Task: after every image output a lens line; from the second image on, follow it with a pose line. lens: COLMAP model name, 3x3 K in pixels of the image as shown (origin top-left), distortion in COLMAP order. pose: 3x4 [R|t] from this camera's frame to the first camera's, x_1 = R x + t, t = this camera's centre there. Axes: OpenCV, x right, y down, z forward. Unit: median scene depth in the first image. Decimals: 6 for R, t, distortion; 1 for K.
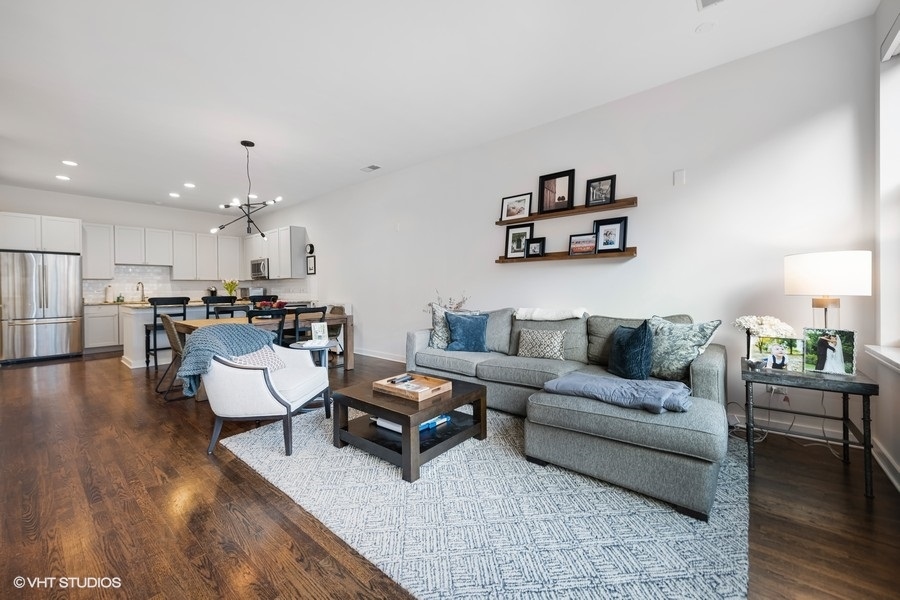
lens RADIAL K [[353.3, 0, 449.8], [0, 353.3, 288.9], [0, 0, 1]] dist [0.008272, -0.000231]
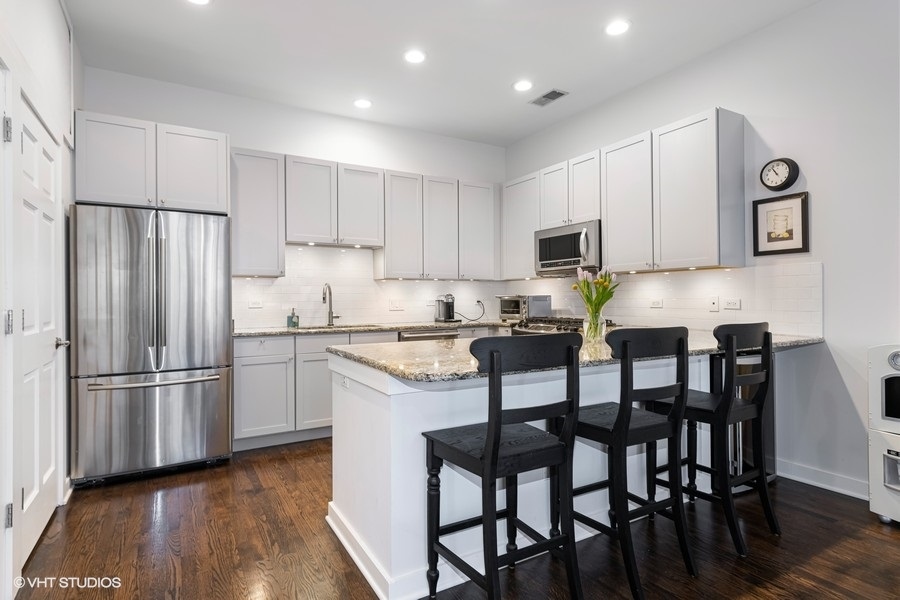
lens RADIAL K [[467.8, 0, 447.7], [0, 467.8, 297.6], [0, 0, 1]] dist [0.003607, -0.000632]
pose [[0.941970, 0.000678, -0.335696, -0.908746], [-0.001507, 0.999996, -0.002208, 0.000082], [0.335693, 0.002586, 0.941968, 0.851099]]
